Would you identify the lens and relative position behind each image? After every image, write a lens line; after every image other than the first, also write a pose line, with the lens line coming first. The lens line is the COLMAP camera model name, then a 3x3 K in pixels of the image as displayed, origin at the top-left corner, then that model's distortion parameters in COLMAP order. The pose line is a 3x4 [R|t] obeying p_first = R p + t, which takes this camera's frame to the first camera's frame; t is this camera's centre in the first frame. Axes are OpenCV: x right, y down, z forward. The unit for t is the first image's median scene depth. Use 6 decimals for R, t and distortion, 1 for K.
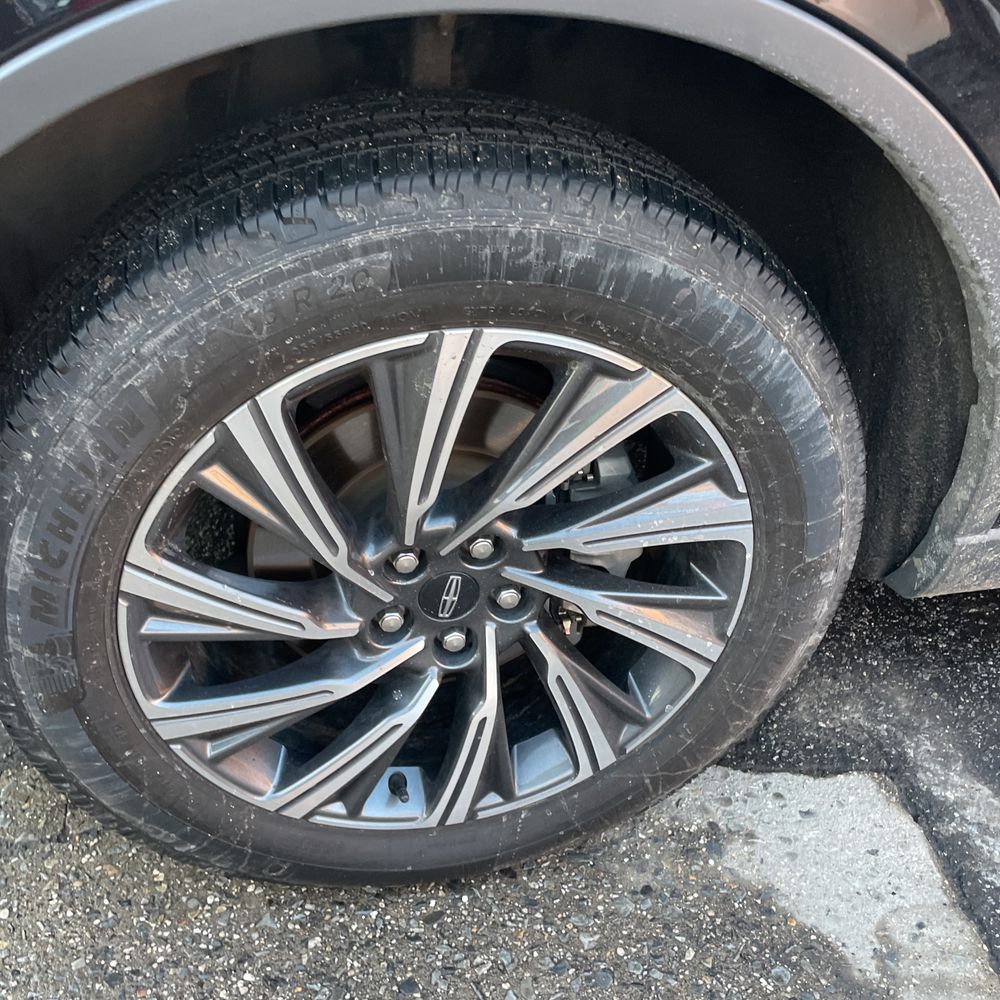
lens RADIAL K [[982.9, 0, 500.0], [0, 982.9, 500.0], [0, 0, 1]] dist [0.091056, -0.134676]
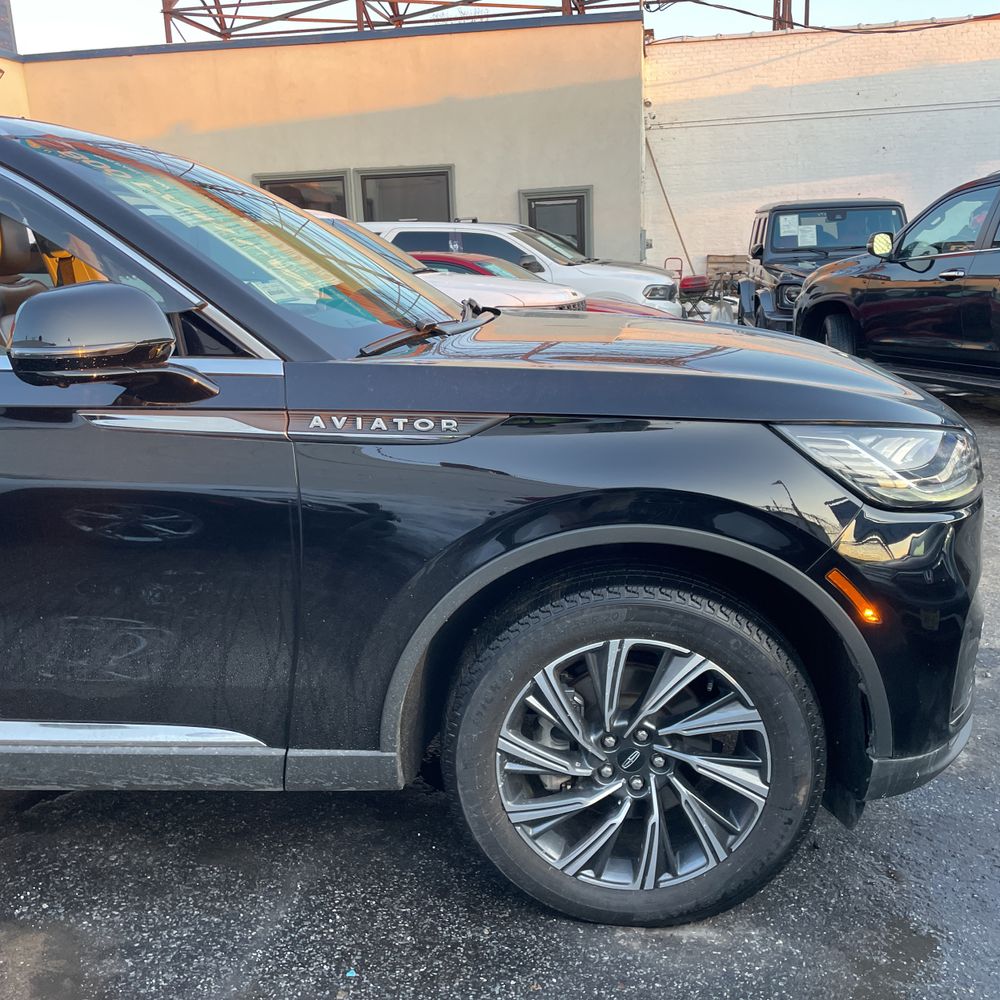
lens RADIAL K [[1014.2, 0, 503.4], [0, 1014.2, 491.7], [0, 0, 1]] dist [0.093691, -0.129849]
pose [[0.945711, -0.102103, -0.308554, 0.464641], [-0.009404, 0.940378, -0.340001, 0.324562], [0.324872, 0.324445, 0.888366, -1.401783]]
